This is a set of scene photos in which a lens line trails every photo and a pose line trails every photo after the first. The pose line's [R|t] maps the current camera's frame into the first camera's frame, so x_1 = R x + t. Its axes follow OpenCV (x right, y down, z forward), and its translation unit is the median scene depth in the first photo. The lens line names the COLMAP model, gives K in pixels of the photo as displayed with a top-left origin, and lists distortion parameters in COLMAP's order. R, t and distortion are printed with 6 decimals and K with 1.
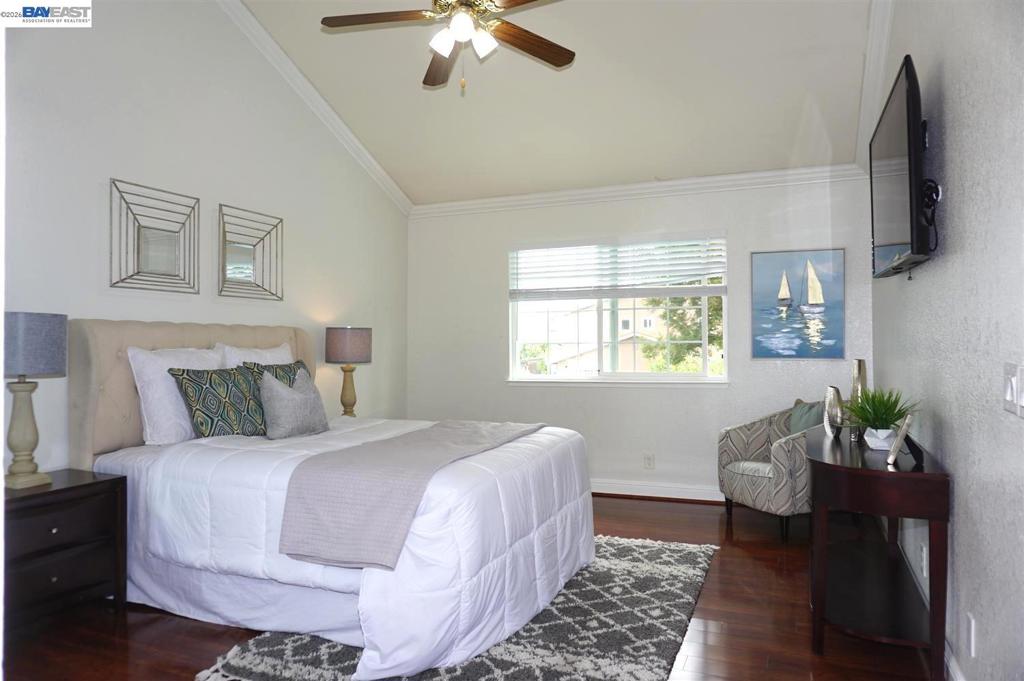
lens RADIAL K [[688.5, 0, 512.0], [0, 688.5, 340.5], [0, 0, 1]] dist [-0.051144, 0.048244]
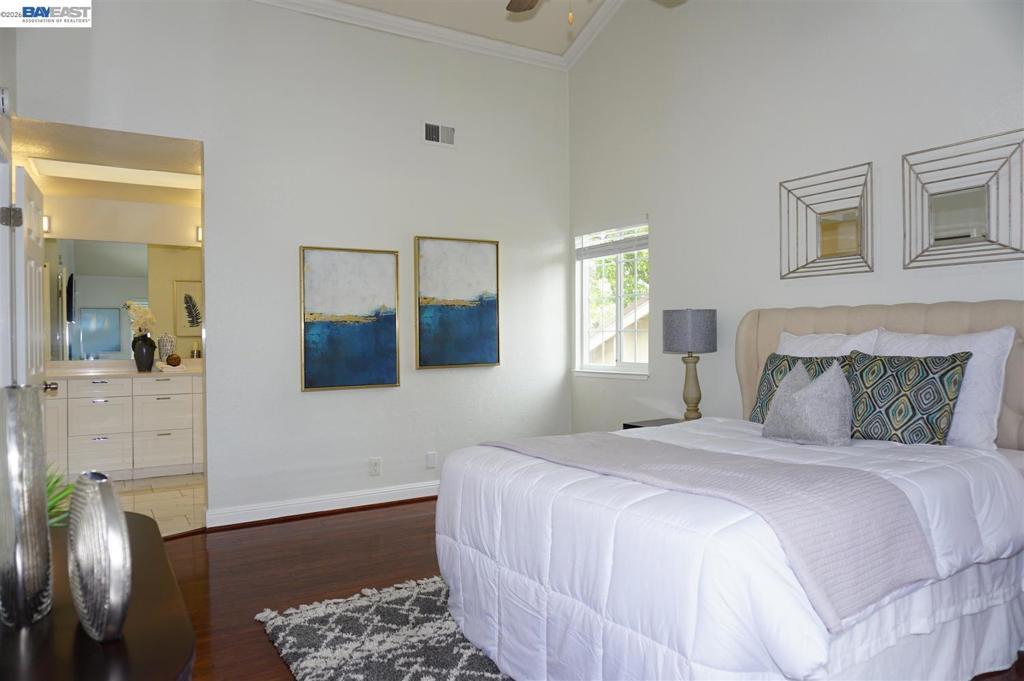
lens RADIAL K [[688.5, 0, 512.0], [0, 688.5, 340.5], [0, 0, 1]] dist [-0.051144, 0.048244]
pose [[-0.584610, 0.019386, -0.811083, 0.637998], [0.013384, 0.999809, 0.014250, 0.001489], [0.811204, -0.002525, -0.584758, 1.405326]]
